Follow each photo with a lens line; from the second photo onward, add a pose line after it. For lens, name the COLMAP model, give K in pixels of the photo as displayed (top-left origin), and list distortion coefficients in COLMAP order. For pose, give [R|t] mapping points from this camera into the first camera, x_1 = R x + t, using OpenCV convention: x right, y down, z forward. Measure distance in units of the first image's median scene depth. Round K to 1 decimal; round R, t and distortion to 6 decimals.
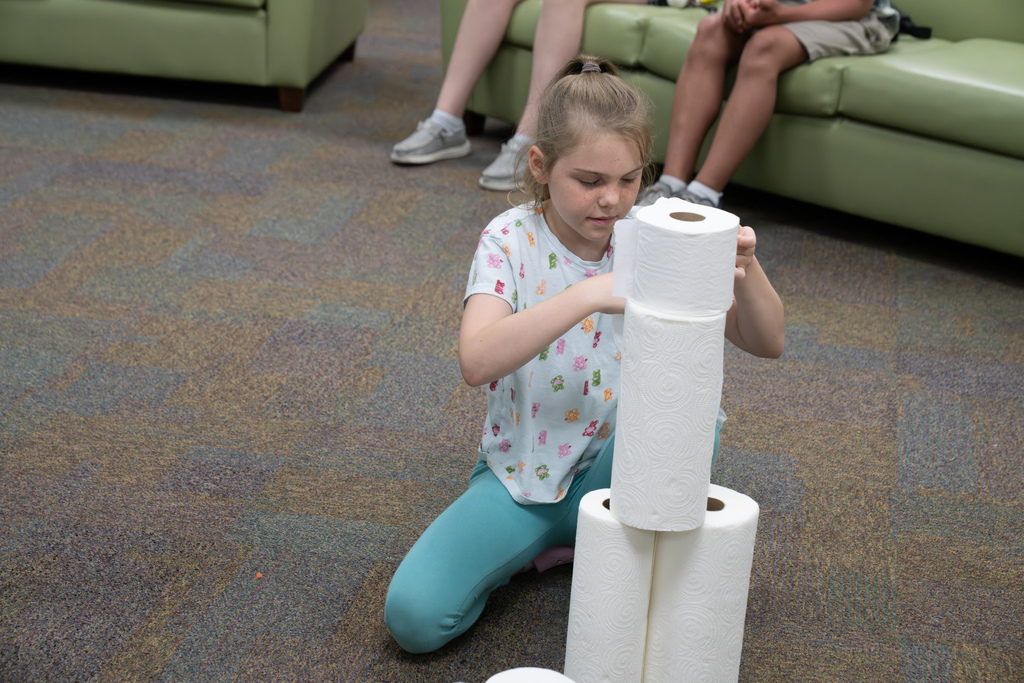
lens RADIAL K [[1975.4, 0, 508.5], [0, 1975.4, 331.8], [0, 0, 1]] dist [0.374665, 0.000000]
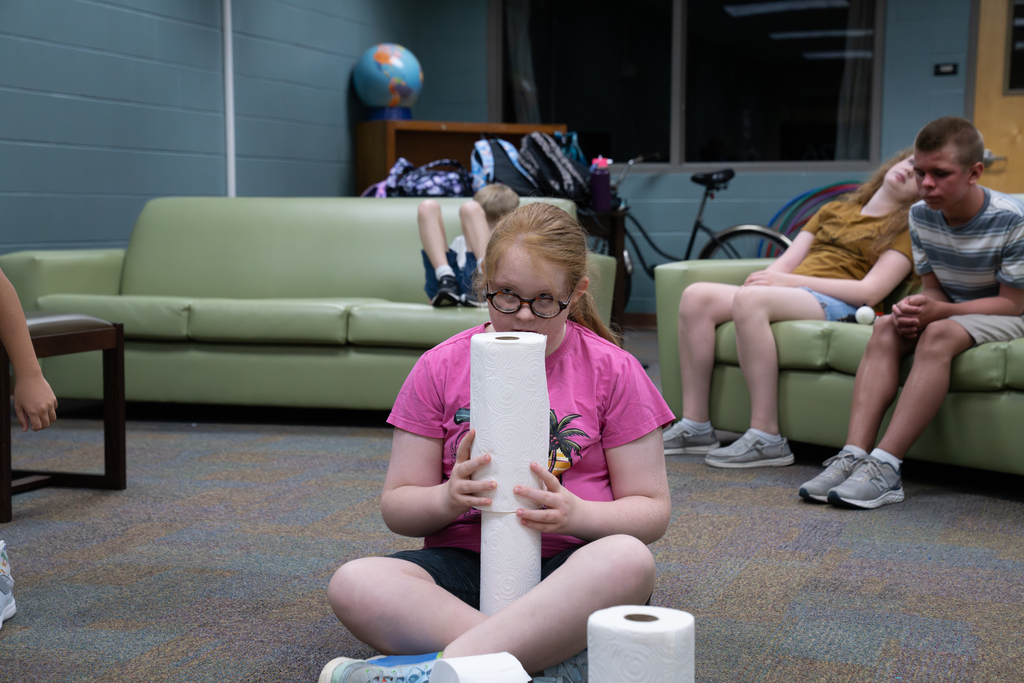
lens RADIAL K [[1662.7, 0, 509.5], [0, 1662.7, 337.6], [0, 0, 1]] dist [0.296645, 0.000000]
pose [[0.989040, -0.035303, -0.143364, 0.027685], [-0.003079, 0.965852, -0.259075, 0.124346], [0.147614, 0.256677, 0.955158, 0.030489]]
